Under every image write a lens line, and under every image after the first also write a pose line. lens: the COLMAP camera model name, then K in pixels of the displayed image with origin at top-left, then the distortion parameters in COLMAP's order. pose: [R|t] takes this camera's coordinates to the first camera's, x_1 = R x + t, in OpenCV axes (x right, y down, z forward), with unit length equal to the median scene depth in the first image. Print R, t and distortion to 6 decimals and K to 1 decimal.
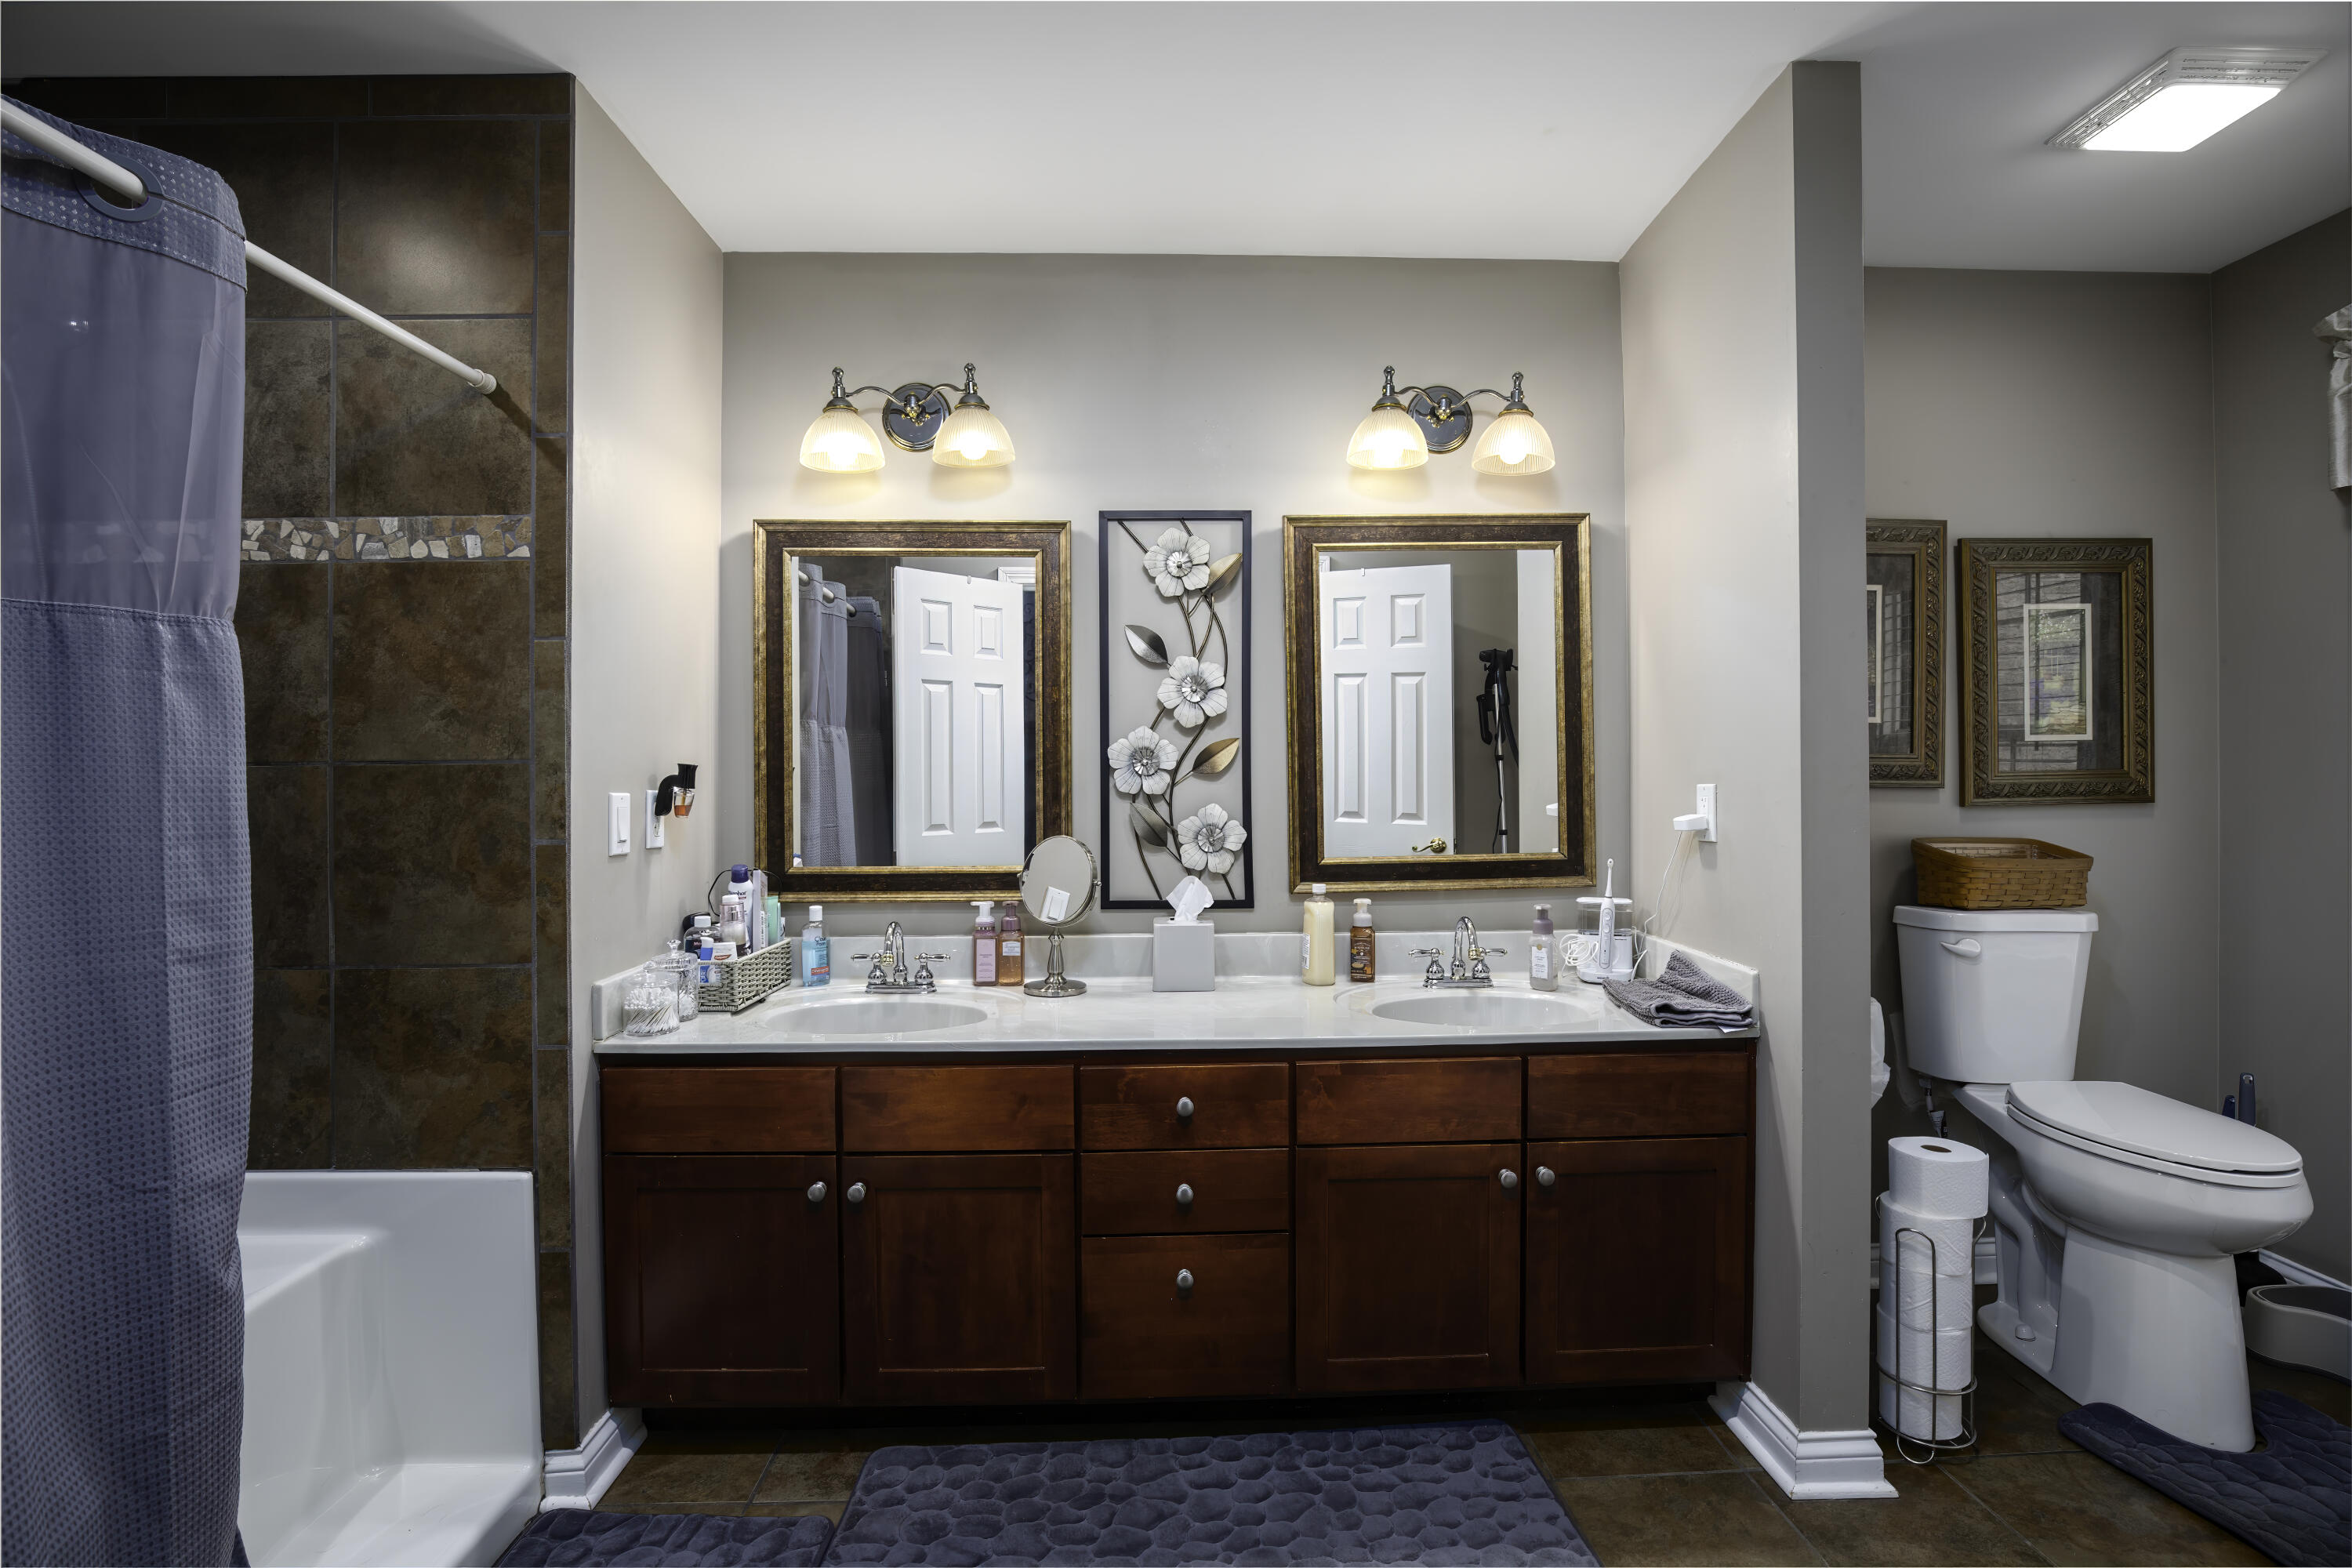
lens RADIAL K [[1080.0, 0, 1193.4], [0, 1080.0, 781.5], [0, 0, 1]] dist [-0.024561, 0.000075]
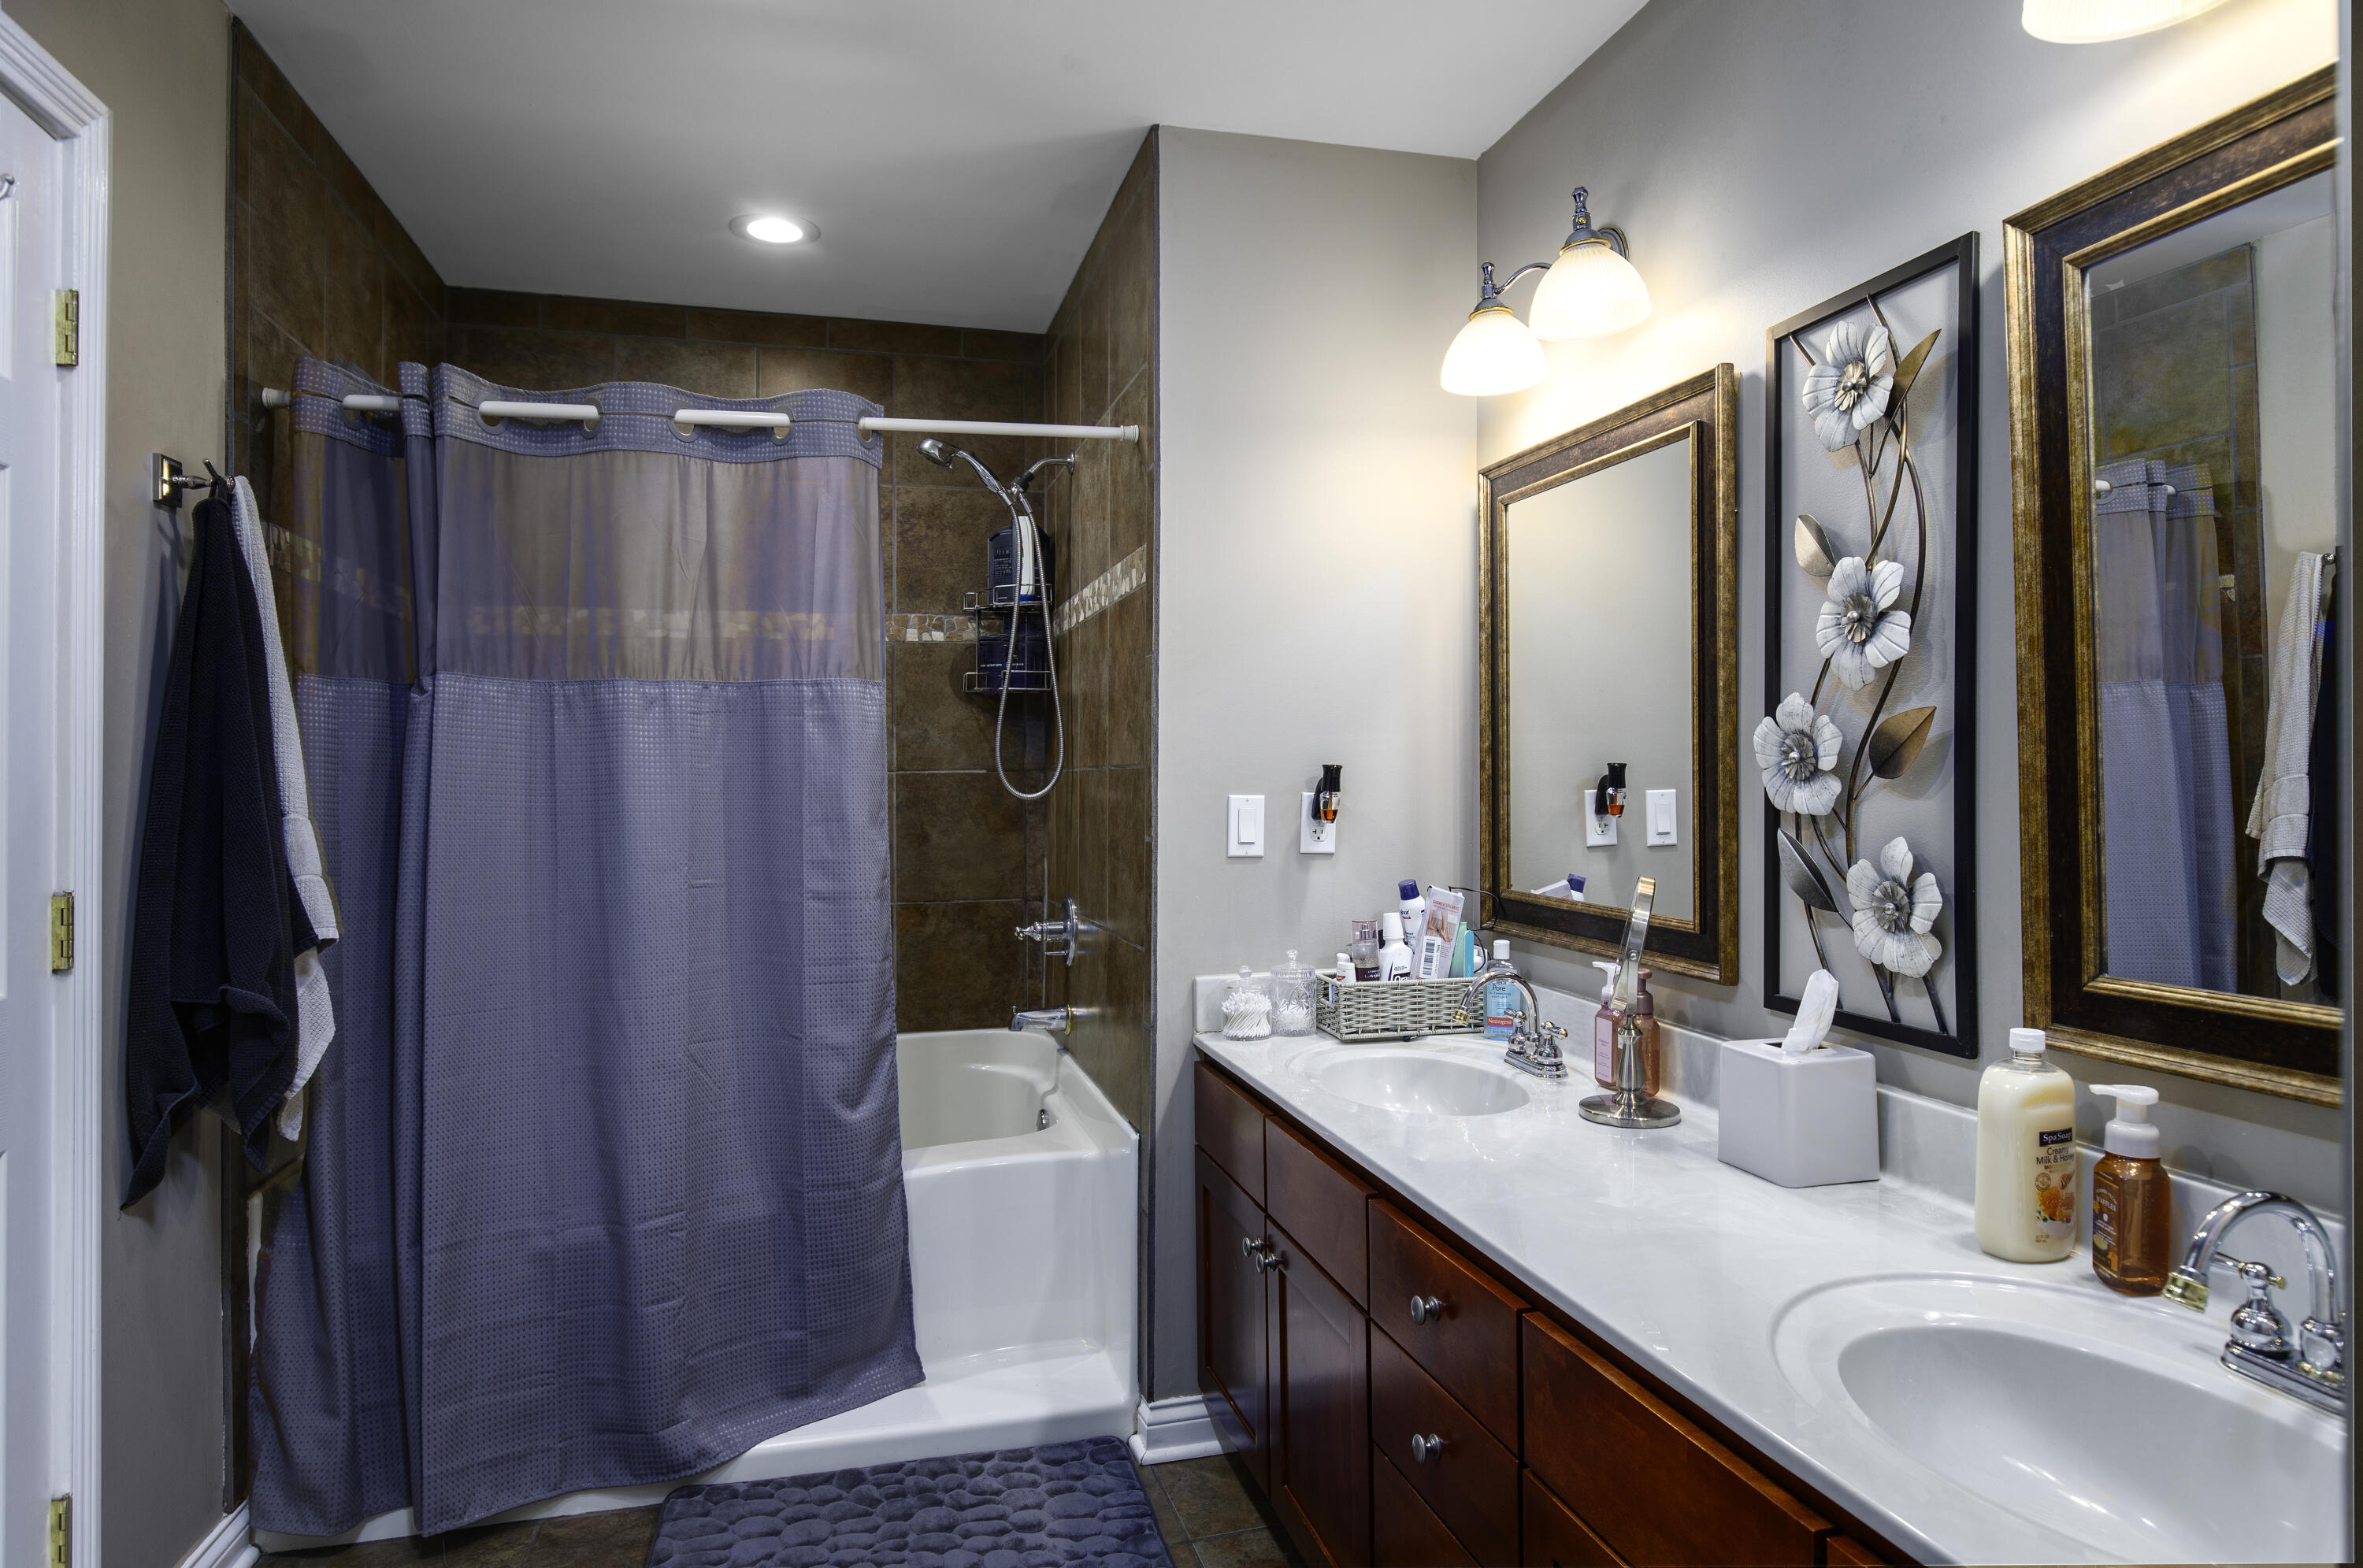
lens RADIAL K [[1394.0, 0, 1190.5], [0, 1394.0, 778.2], [0, 0, 1]] dist [-0.004165, 0.000066]
pose [[0.228591, 0.006867, -0.973498, 0.603749], [-0.000623, 0.999976, 0.006908, -0.012110], [0.973522, -0.000973, 0.228590, 0.540644]]
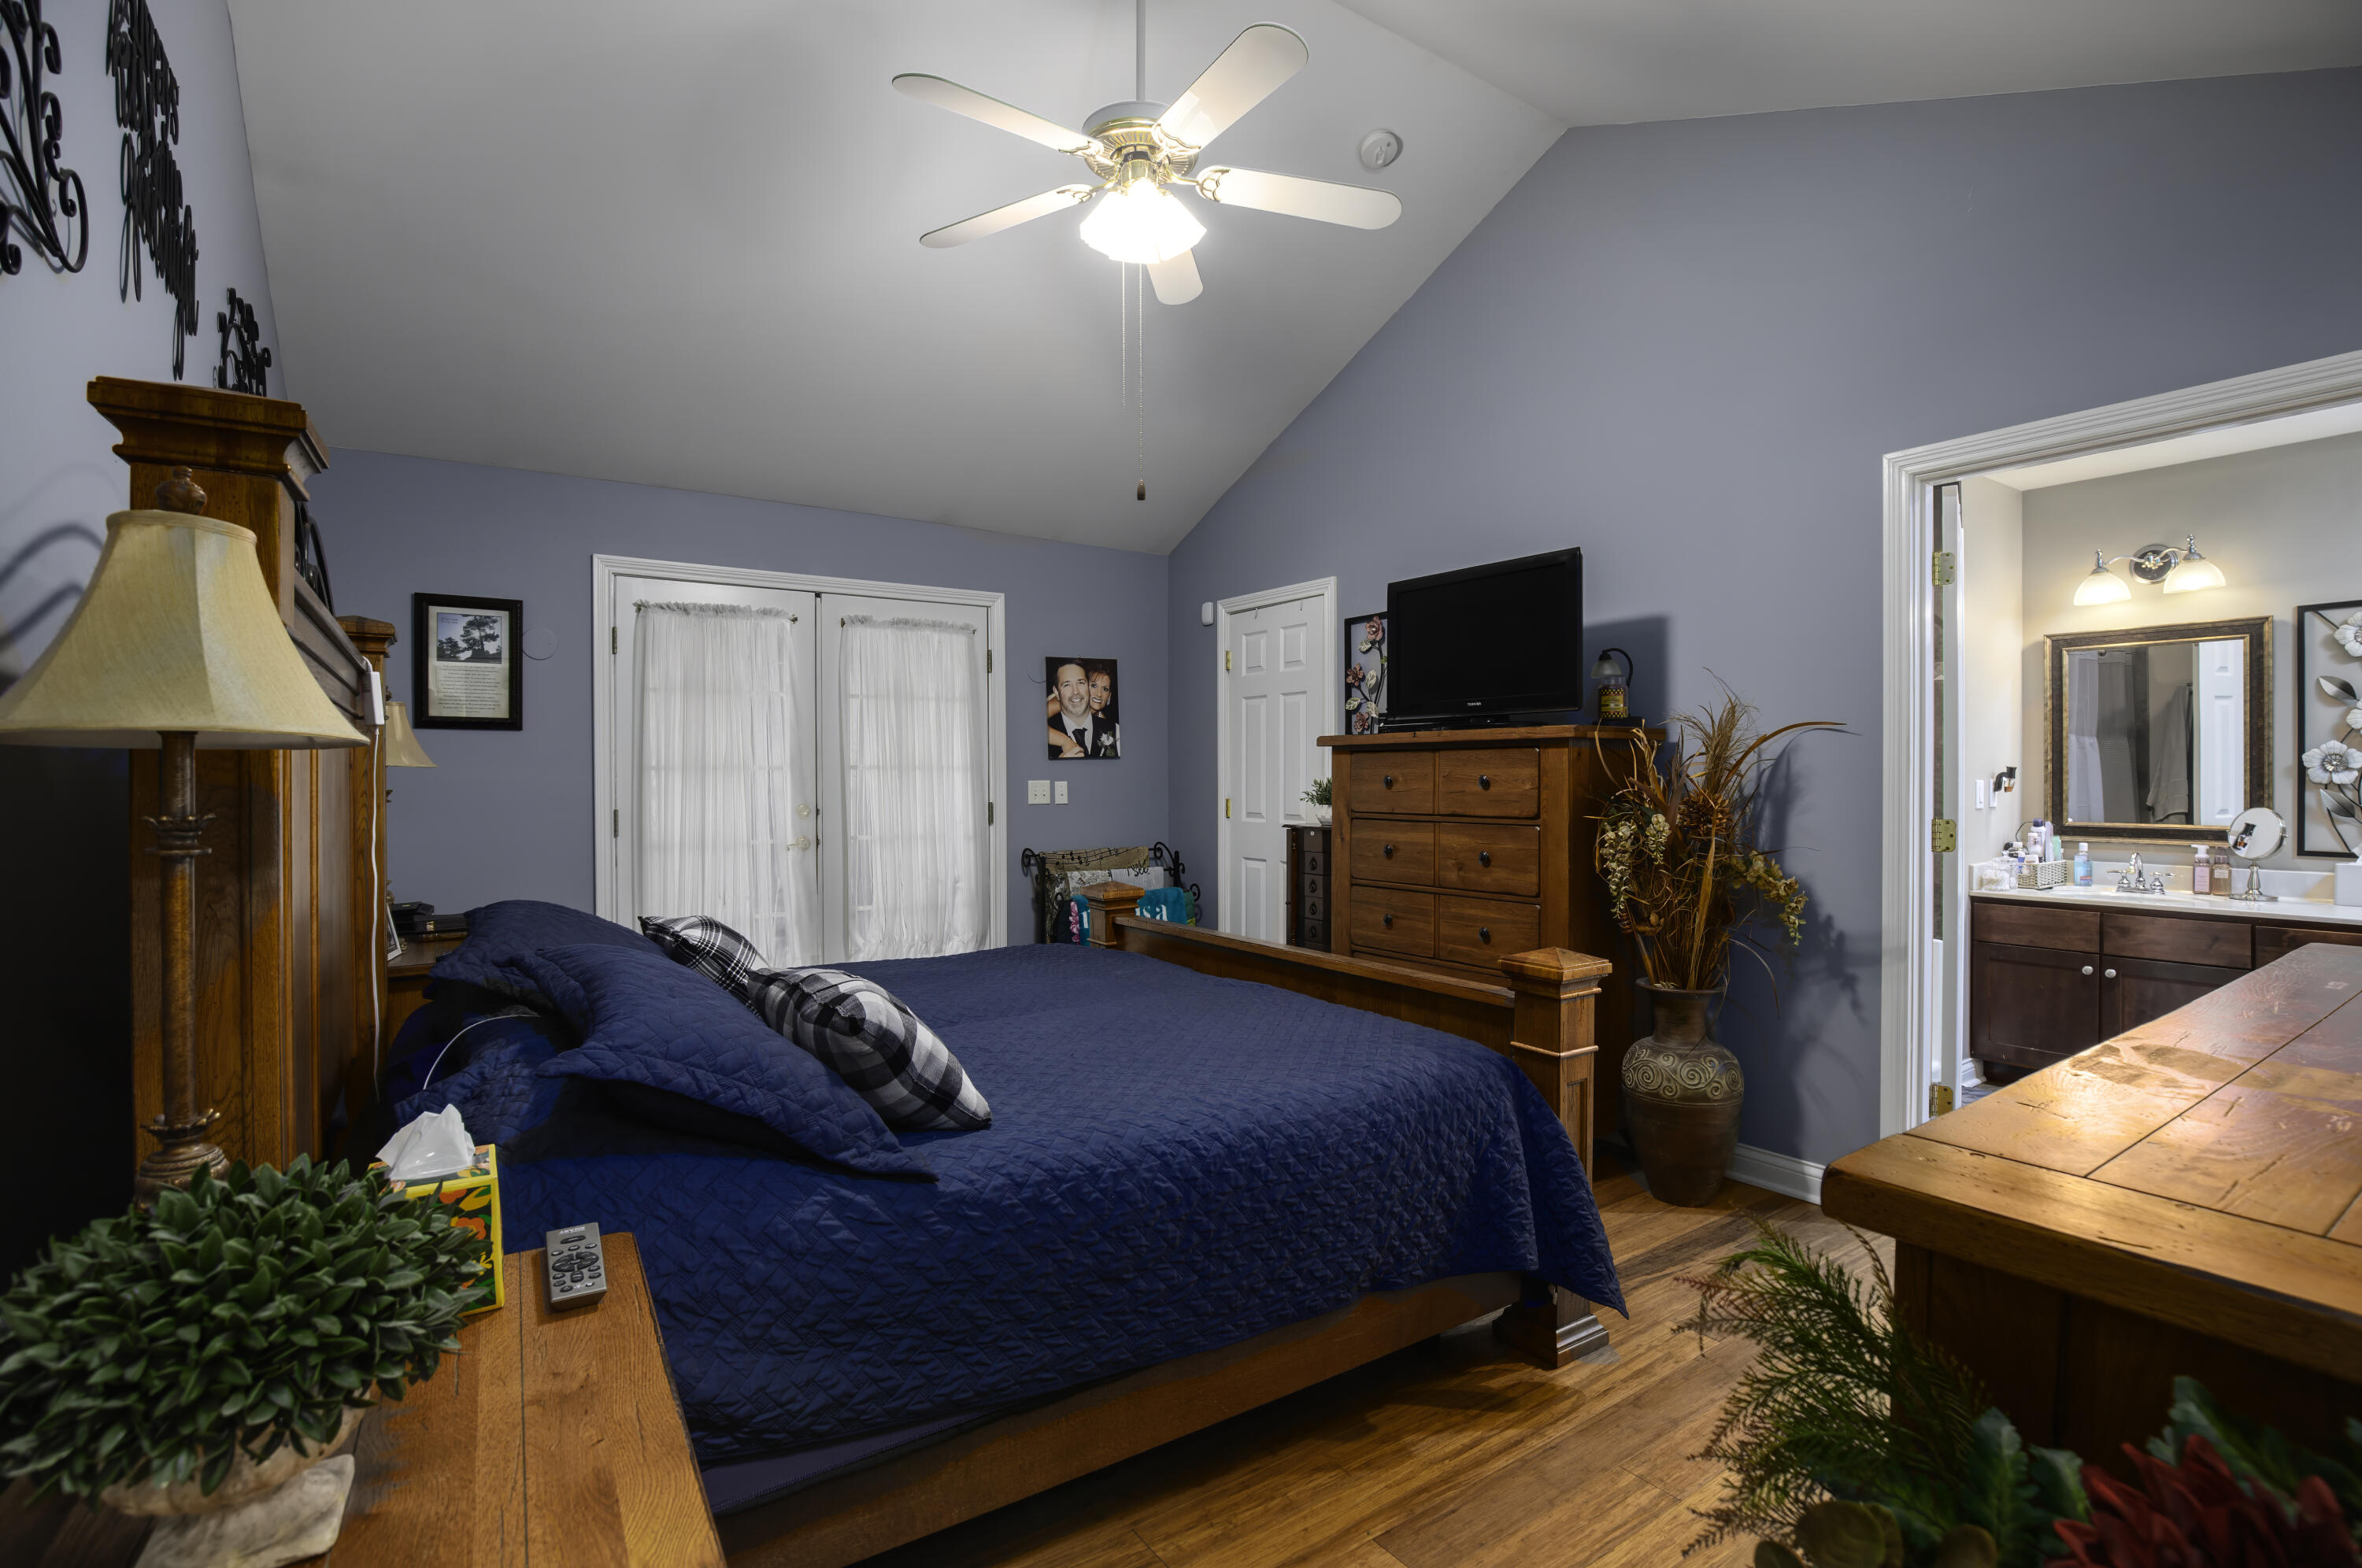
lens RADIAL K [[1084.4, 0, 1186.8], [0, 1084.4, 779.8], [0, 0, 1]] dist [-0.024561, 0.000075]
pose [[0.536279, 0.006372, -0.844017, 0.363470], [-0.002371, 0.999979, 0.006043, 0.000312], [0.844038, -0.001240, 0.536283, -1.269833]]
